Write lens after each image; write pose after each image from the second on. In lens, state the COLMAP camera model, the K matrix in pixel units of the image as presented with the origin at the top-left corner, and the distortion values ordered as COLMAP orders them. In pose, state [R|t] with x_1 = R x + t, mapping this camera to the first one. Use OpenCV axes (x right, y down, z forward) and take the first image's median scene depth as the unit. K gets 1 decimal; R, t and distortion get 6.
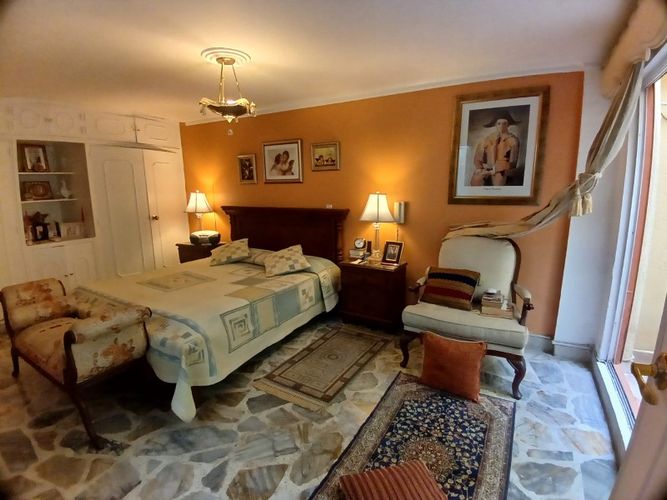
lens RADIAL K [[332.1, 0, 333.6], [0, 332.1, 251.7], [0, 0, 1]] dist [0.032493, -0.067741]
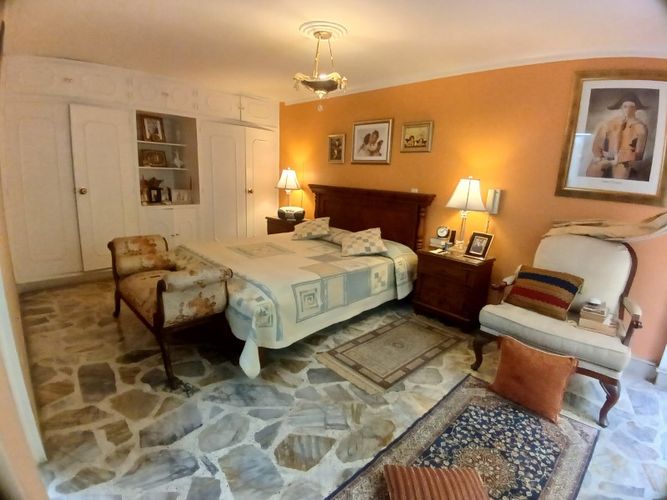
lens RADIAL K [[332.1, 0, 333.6], [0, 332.1, 251.7], [0, 0, 1]] dist [0.032493, -0.067741]
pose [[0.962512, 0.112233, -0.246932, 0.024332], [-0.102271, 0.993352, 0.052848, 0.013679], [0.251221, -0.025613, 0.967591, 0.022336]]
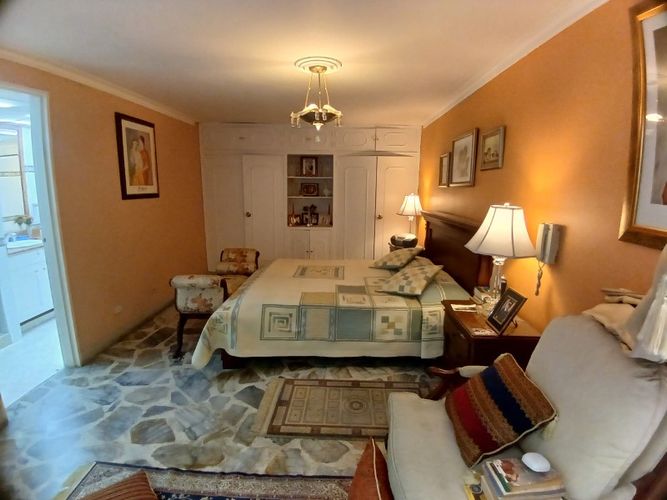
lens RADIAL K [[332.1, 0, 333.6], [0, 332.1, 251.7], [0, 0, 1]] dist [0.032493, -0.067741]
pose [[0.478188, 0.174488, -0.860750, 0.576060], [-0.172613, 0.979622, 0.102691, -0.115982], [0.861128, 0.099471, 0.498562, 0.496246]]
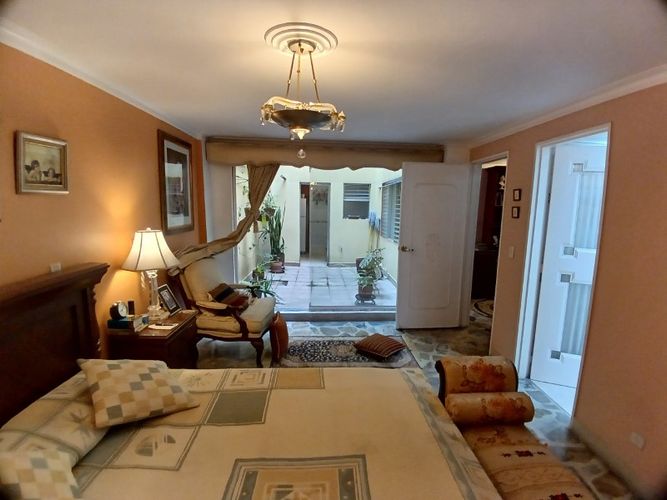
lens RADIAL K [[332.1, 0, 333.6], [0, 332.1, 251.7], [0, 0, 1]] dist [0.032493, -0.067741]
pose [[-0.532223, -0.121756, 0.837803, -0.813676], [0.138830, 0.963656, 0.228239, -0.273352], [-0.835144, 0.237786, -0.495977, 1.162939]]
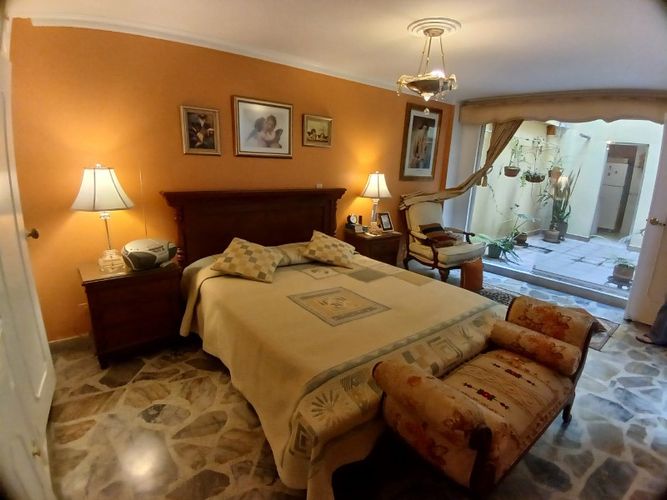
lens RADIAL K [[332.1, 0, 333.6], [0, 332.1, 251.7], [0, 0, 1]] dist [0.032493, -0.067741]
pose [[0.365979, -0.223609, 0.903359, -1.167139], [0.130572, 0.973440, 0.188057, -0.164176], [-0.921417, 0.049129, 0.385456, 0.789290]]
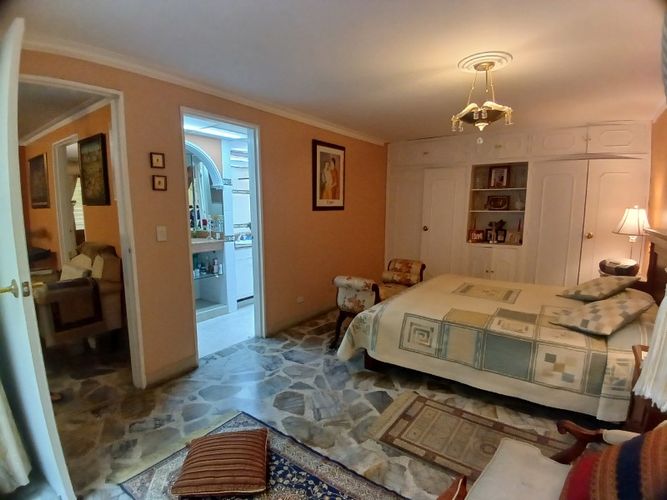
lens RADIAL K [[332.1, 0, 333.6], [0, 332.1, 251.7], [0, 0, 1]] dist [0.032493, -0.067741]
pose [[-0.099256, 0.136476, -0.985658, 0.606293], [-0.182728, 0.971205, 0.152876, -0.109727], [0.978140, 0.195281, -0.071460, 0.639912]]
